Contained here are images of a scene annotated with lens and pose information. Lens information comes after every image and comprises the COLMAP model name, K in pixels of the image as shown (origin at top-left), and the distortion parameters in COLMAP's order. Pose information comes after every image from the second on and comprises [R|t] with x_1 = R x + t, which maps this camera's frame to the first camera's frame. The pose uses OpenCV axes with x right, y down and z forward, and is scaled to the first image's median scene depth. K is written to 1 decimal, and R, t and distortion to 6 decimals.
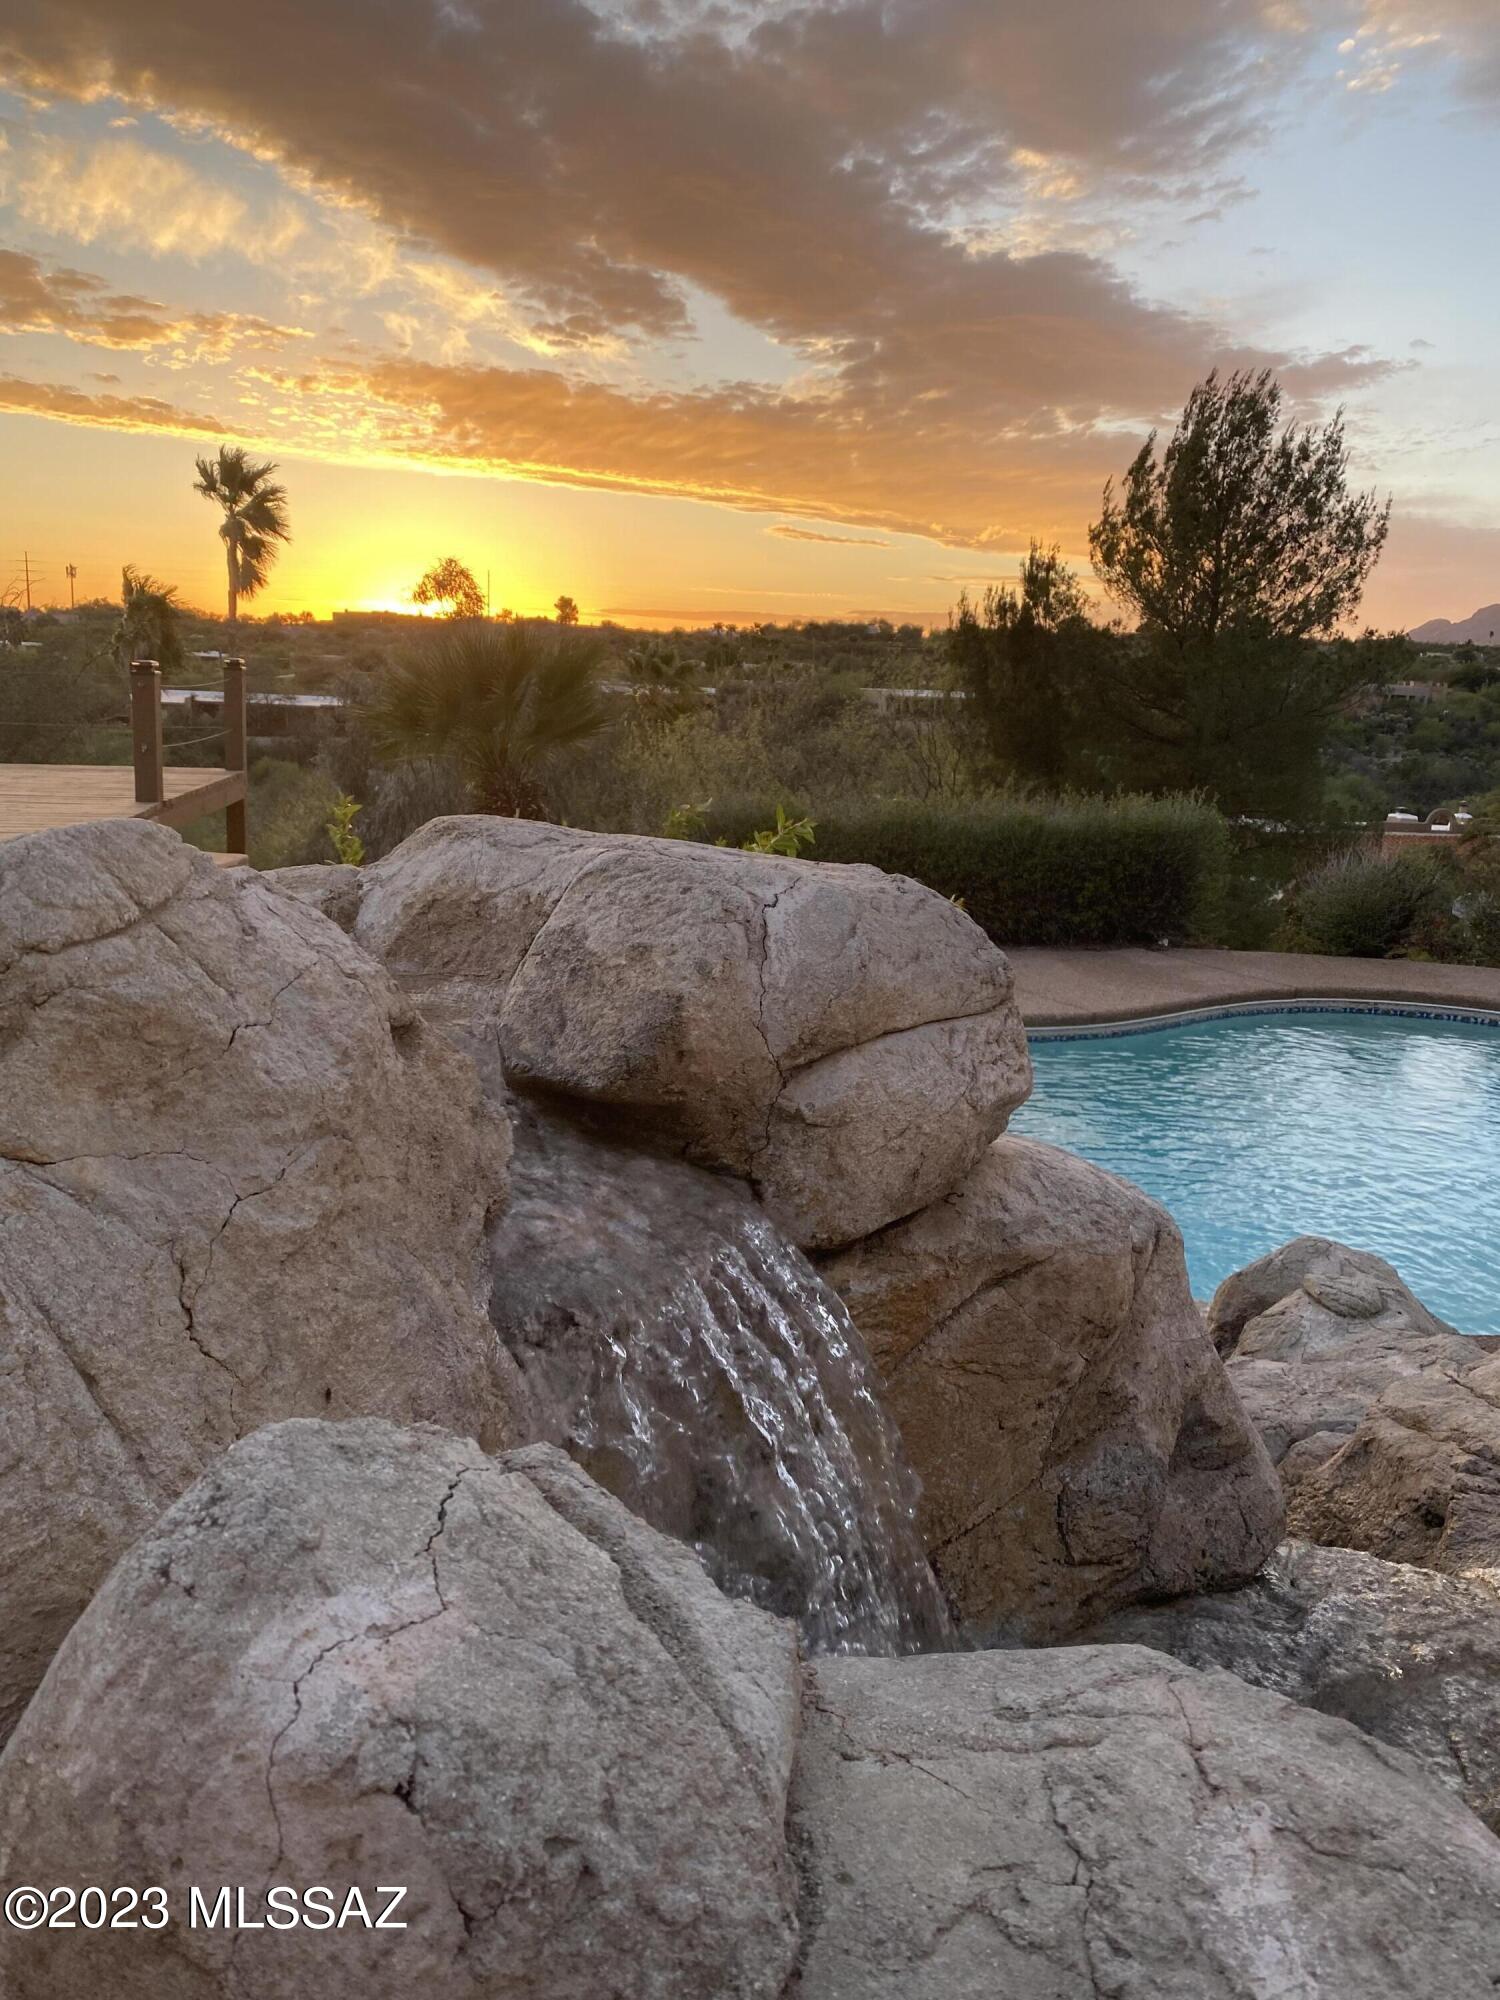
lens RADIAL K [[1529.4, 0, 745.0], [0, 1529.4, 1009.9], [0, 0, 1]] dist [0.008143, 0.001716]
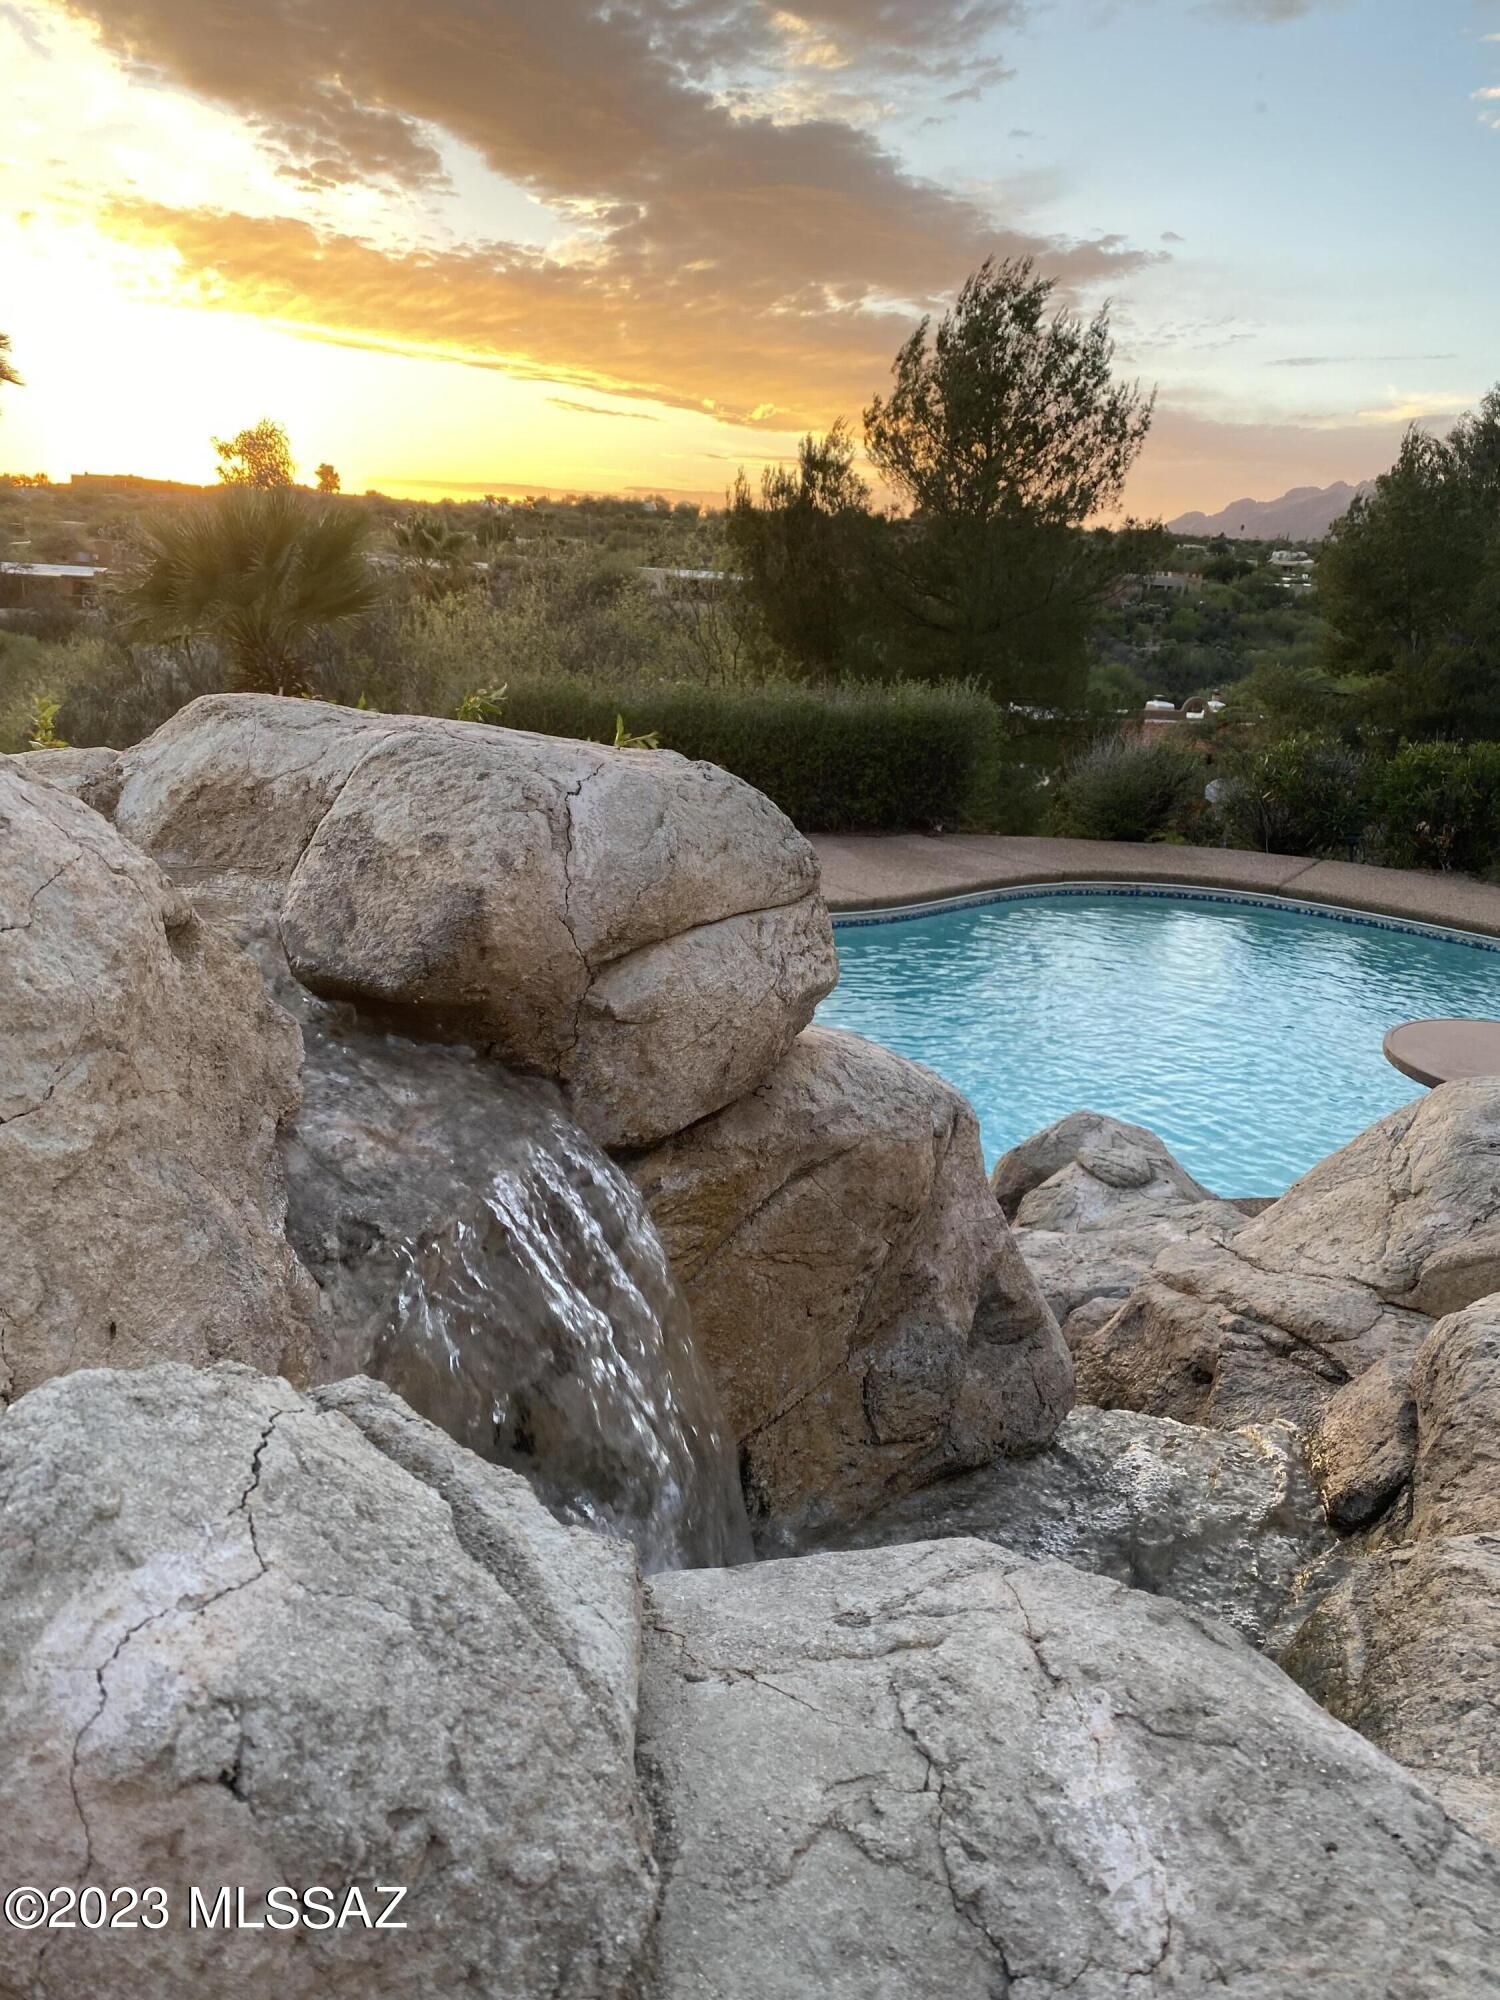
lens RADIAL K [[1530.5, 0, 740.6], [0, 1530.5, 992.0], [0, 0, 1]] dist [0.012438, -0.002610]
pose [[0.990158, -0.018194, 0.138766, -0.019676], [0.009455, 0.997945, 0.063379, -0.005199], [-0.139634, -0.061443, 0.988295, 0.041820]]
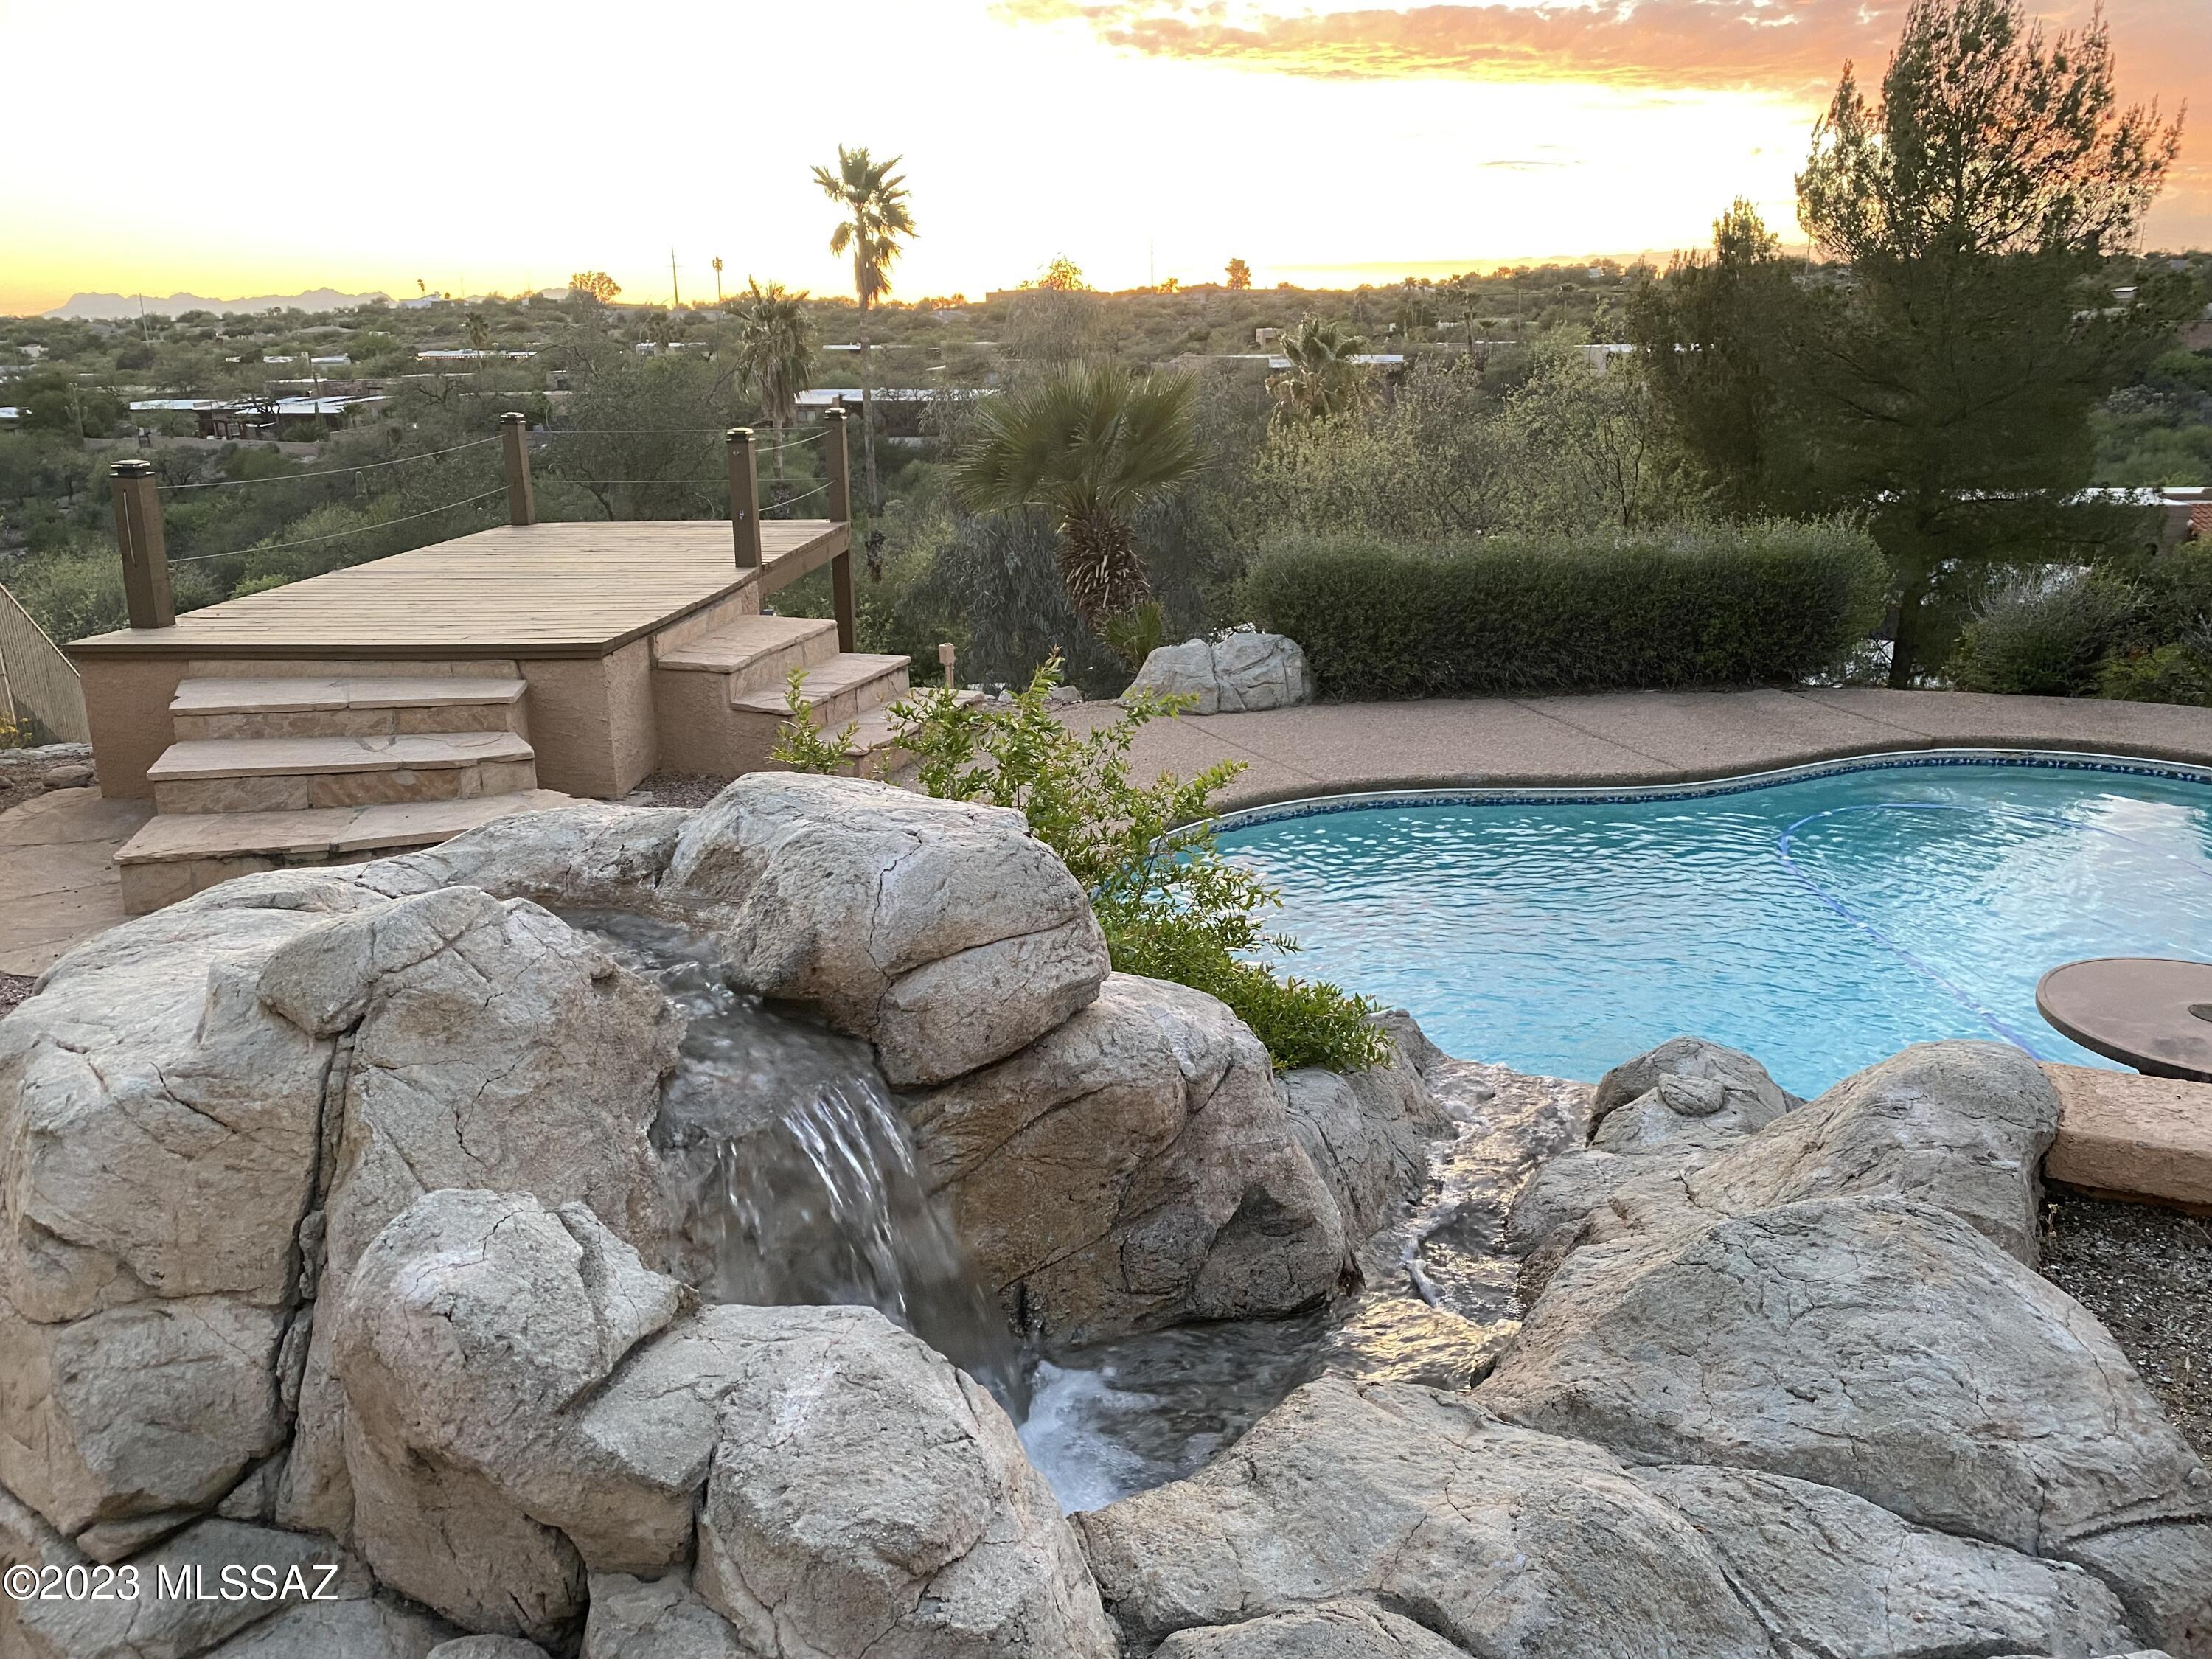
lens RADIAL K [[1696.0, 0, 1106.0], [0, 1696.0, 829.5], [0, 0, 1]] dist [0.062312, -0.096005]
pose [[0.980094, 0.000851, -0.198531, 0.832380], [0.011928, 0.997932, 0.063164, -0.309737], [0.198174, -0.064275, 0.978057, -0.955966]]
